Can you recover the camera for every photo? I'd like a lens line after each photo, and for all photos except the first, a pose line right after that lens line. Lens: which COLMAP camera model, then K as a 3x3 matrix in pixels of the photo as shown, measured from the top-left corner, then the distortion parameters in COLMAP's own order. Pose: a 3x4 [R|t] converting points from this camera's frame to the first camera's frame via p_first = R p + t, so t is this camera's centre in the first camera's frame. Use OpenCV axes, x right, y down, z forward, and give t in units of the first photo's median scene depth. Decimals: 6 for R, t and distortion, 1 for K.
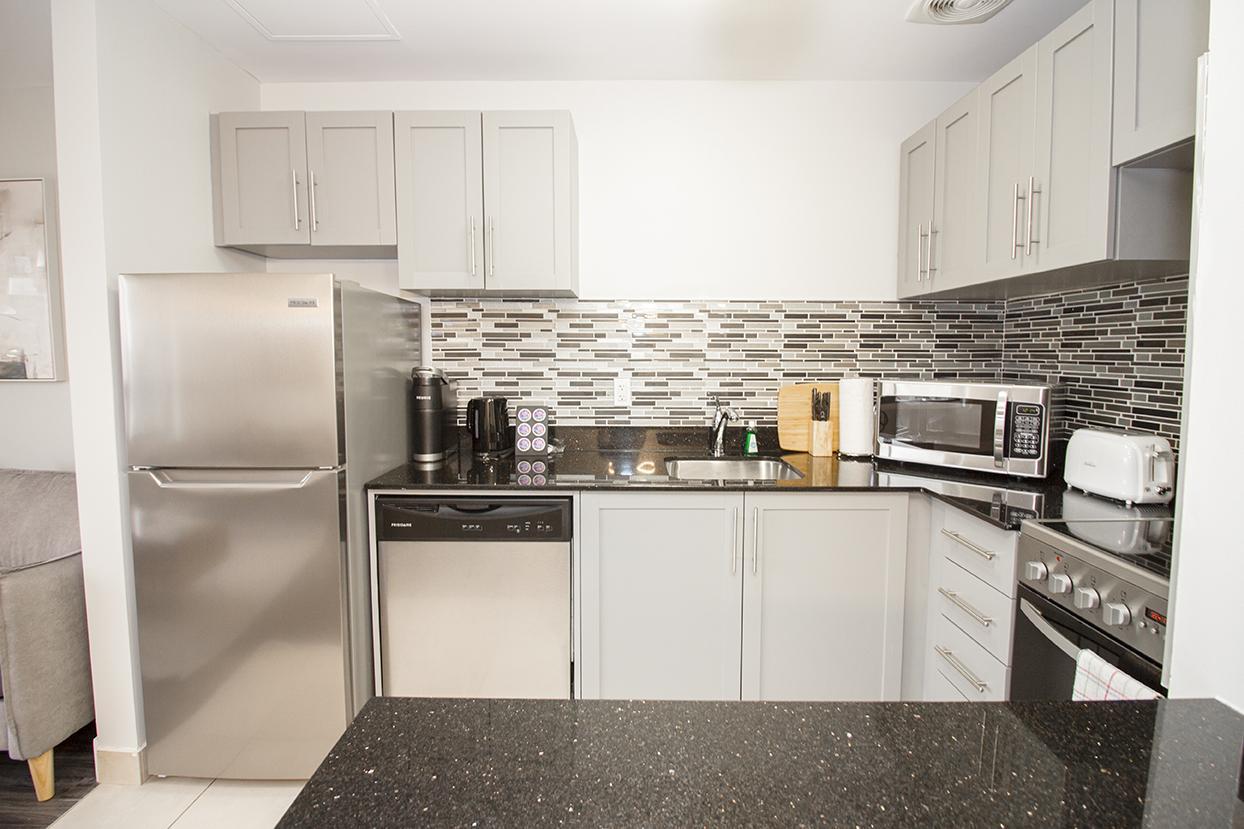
lens RADIAL K [[575.5, 0, 623.6], [0, 575.5, 395.3], [0, 0, 1]] dist [-0.015906, -0.000532]
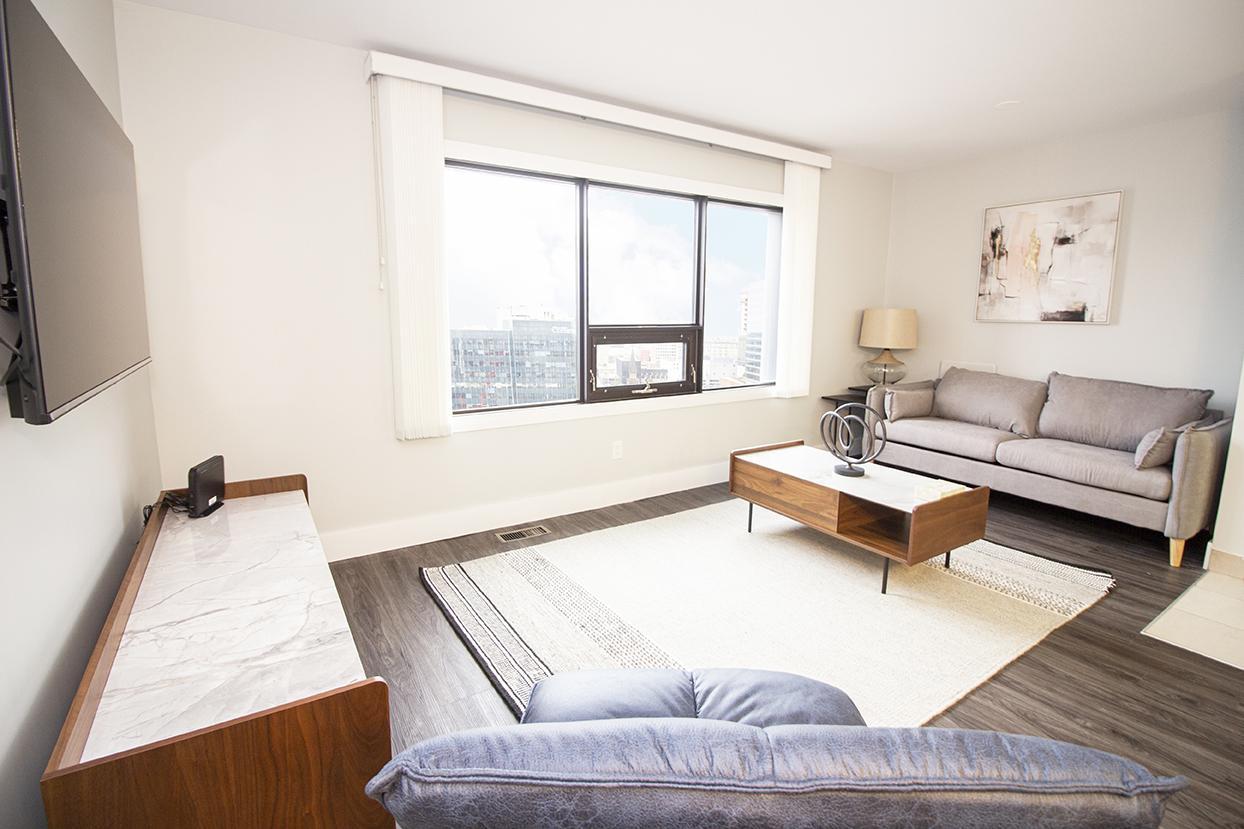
lens RADIAL K [[575.5, 0, 623.6], [0, 575.5, 395.3], [0, 0, 1]] dist [-0.015906, -0.000532]
pose [[0.546742, 0.124503, -0.827993, -0.427310], [-0.063971, 0.992204, 0.106953, 0.089887], [0.834854, -0.005508, 0.550444, -0.984602]]
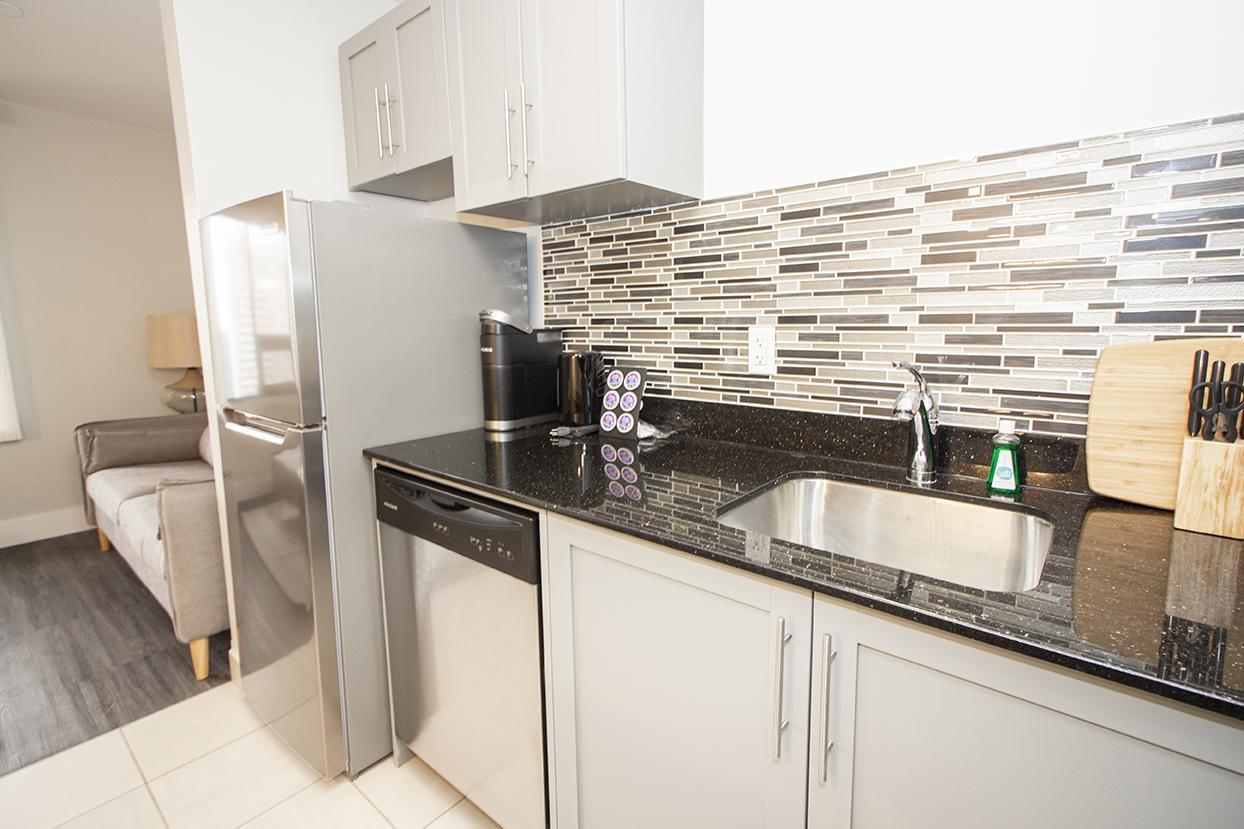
lens RADIAL K [[577.9, 0, 622.5], [0, 577.9, 396.4], [0, 0, 1]] dist [0.002844, 0.000138]
pose [[0.771106, 0.074742, -0.632305, 0.279993], [-0.032490, 0.996411, 0.078160, -0.000072], [0.635877, -0.039726, 0.770767, 0.460249]]
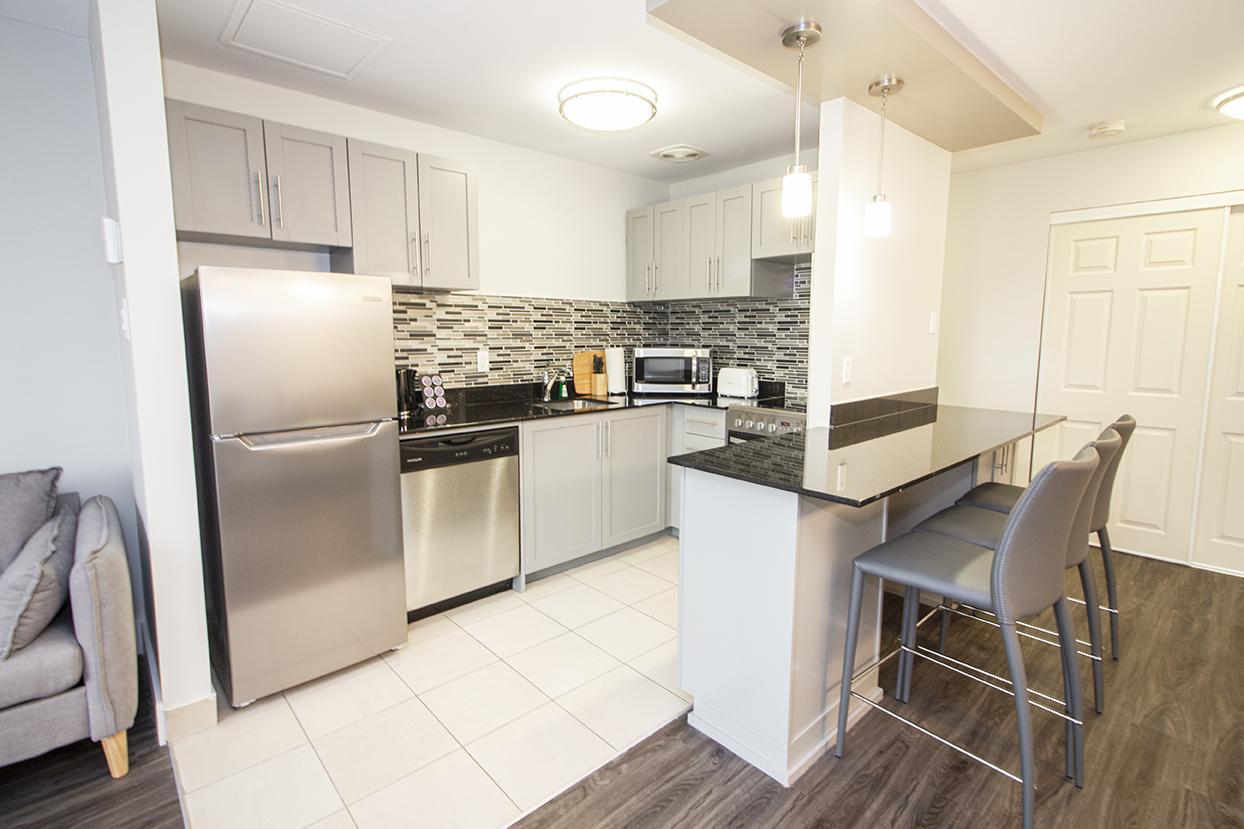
lens RADIAL K [[575.5, 0, 623.6], [0, 575.5, 395.3], [0, 0, 1]] dist [-0.015906, -0.000532]
pose [[0.733625, -0.074911, 0.675413, -0.727785], [0.049481, 0.997156, 0.056851, 0.014418], [-0.677751, -0.008288, 0.735245, -0.269618]]
